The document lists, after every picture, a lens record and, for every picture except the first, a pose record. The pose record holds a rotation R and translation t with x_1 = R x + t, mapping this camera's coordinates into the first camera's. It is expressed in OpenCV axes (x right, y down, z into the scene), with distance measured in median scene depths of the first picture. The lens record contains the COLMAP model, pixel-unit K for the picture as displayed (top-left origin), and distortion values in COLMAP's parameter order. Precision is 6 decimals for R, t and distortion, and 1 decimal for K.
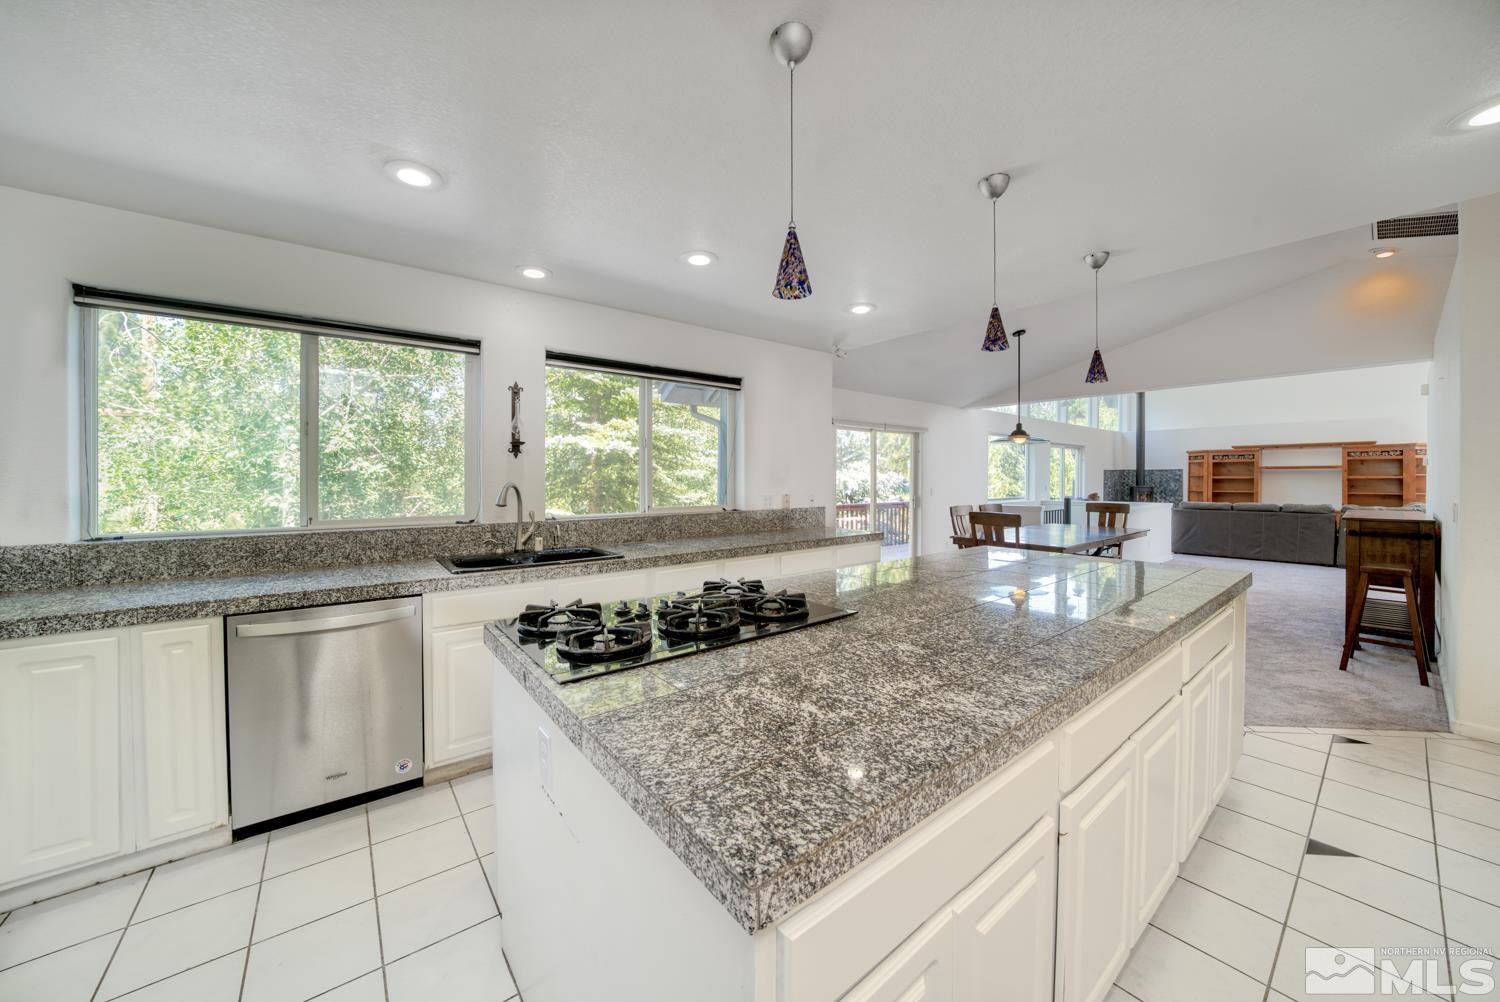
lens RADIAL K [[523.2, 0, 751.5], [0, 523.2, 482.4], [0, 0, 1]] dist [-0.024383, 0.000131]
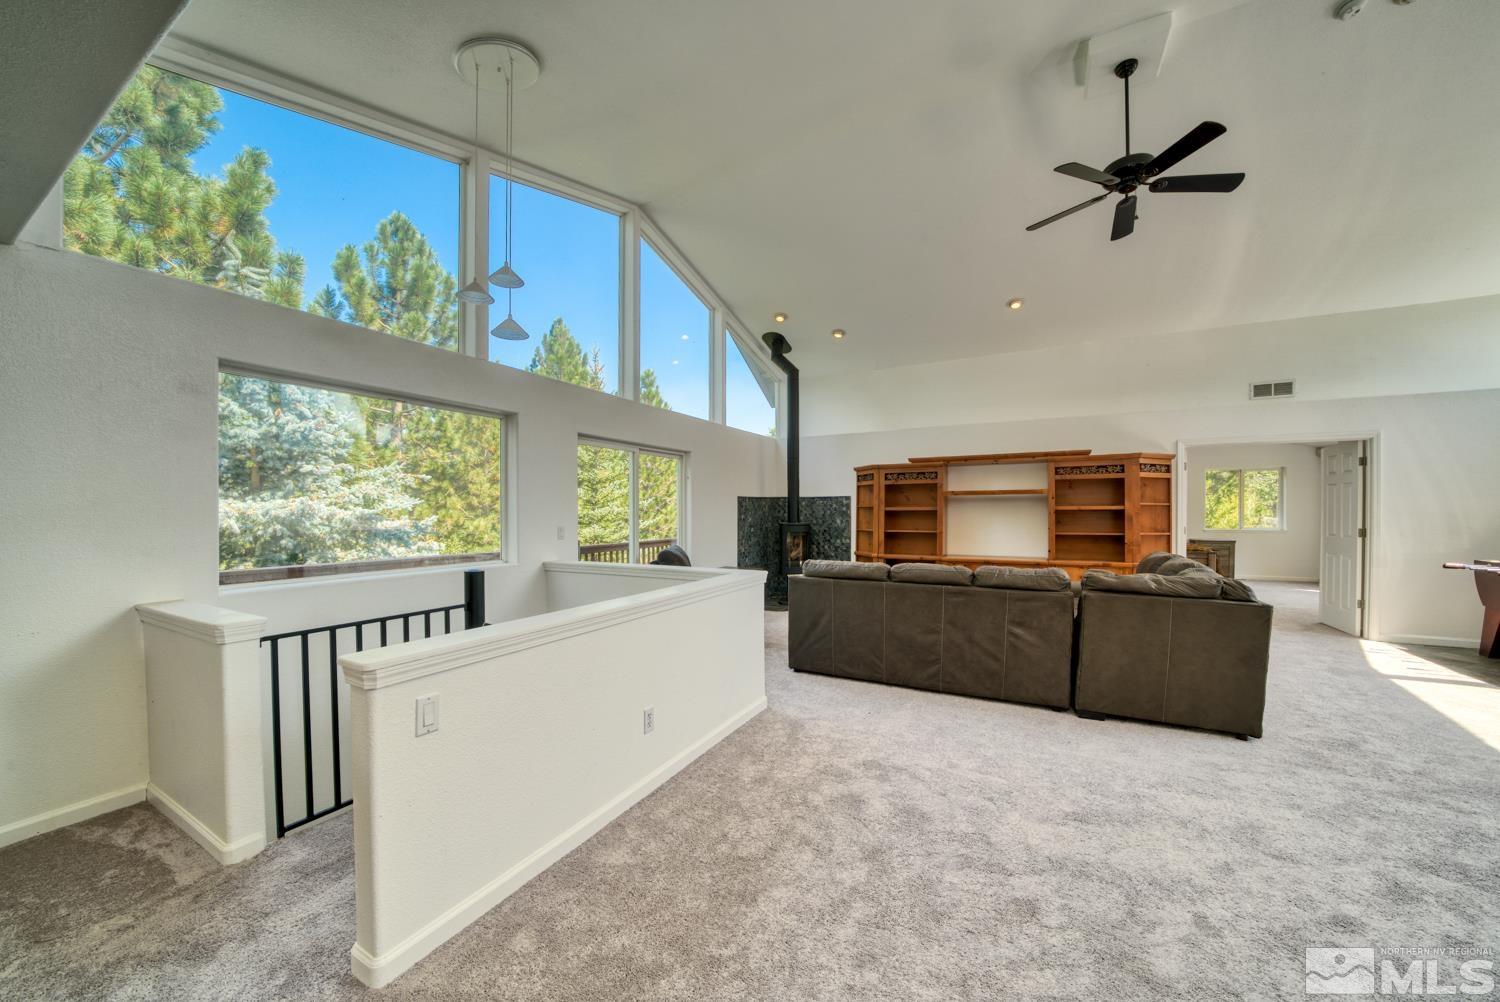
lens RADIAL K [[534.3, 0, 749.7], [0, 534.3, 515.2], [0, 0, 1]] dist [-0.025454, 0.000094]
pose [[0.914074, -0.006095, 0.405501, 0.509959], [0.006583, 0.999978, 0.000193, -0.003320], [-0.405493, 0.002493, 0.914095, 0.497583]]
